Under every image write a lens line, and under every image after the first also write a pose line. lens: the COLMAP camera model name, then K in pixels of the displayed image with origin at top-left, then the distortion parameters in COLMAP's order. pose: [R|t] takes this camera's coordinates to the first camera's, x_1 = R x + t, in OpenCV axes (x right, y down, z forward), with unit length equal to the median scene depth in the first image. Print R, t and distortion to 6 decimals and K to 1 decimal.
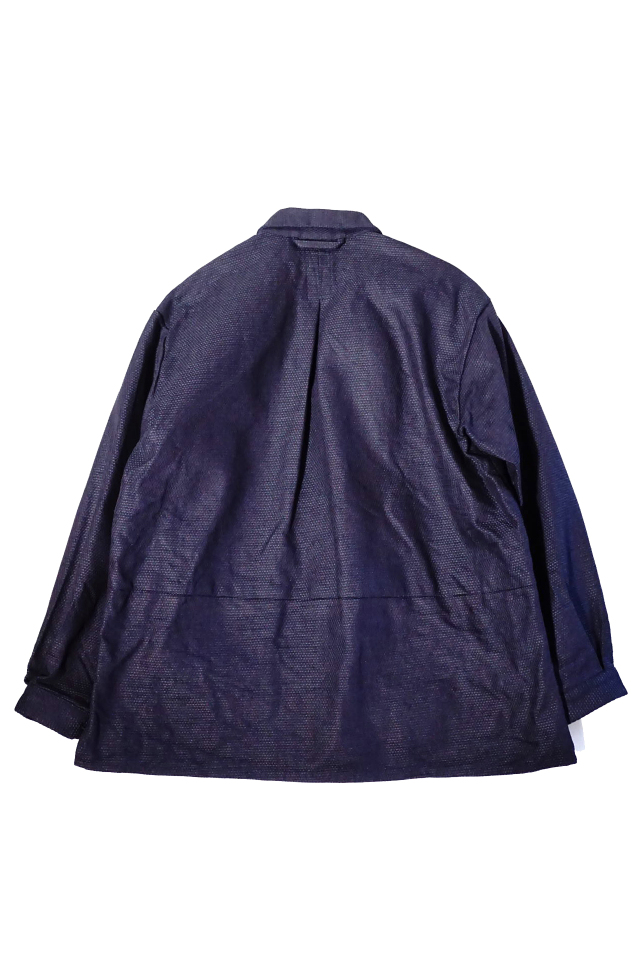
lens RADIAL K [[875.4, 0, 315.2], [0, 875.4, 481.7], [0, 0, 1]] dist [0.002116, 0.000000]
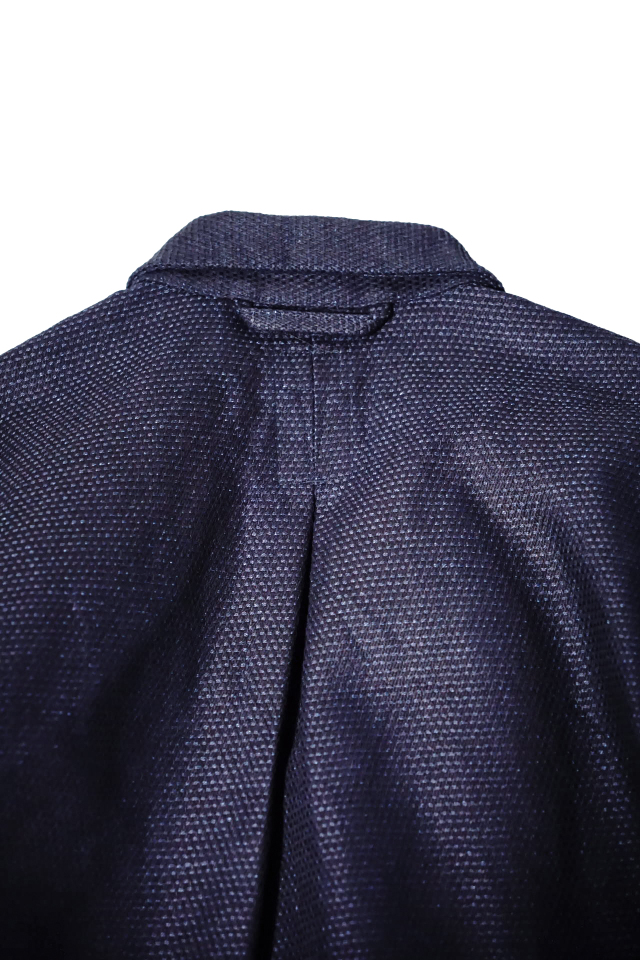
lens RADIAL K [[2041.1, 0, 322.4], [0, 2041.1, 479.8], [0, 0, 1]] dist [0.569943, 0.000000]
pose [[0.999957, 0.009101, 0.001615, 0.006832], [-0.008666, 0.983907, -0.178472, -0.074736], [-0.003214, 0.178450, 0.983944, 0.251209]]
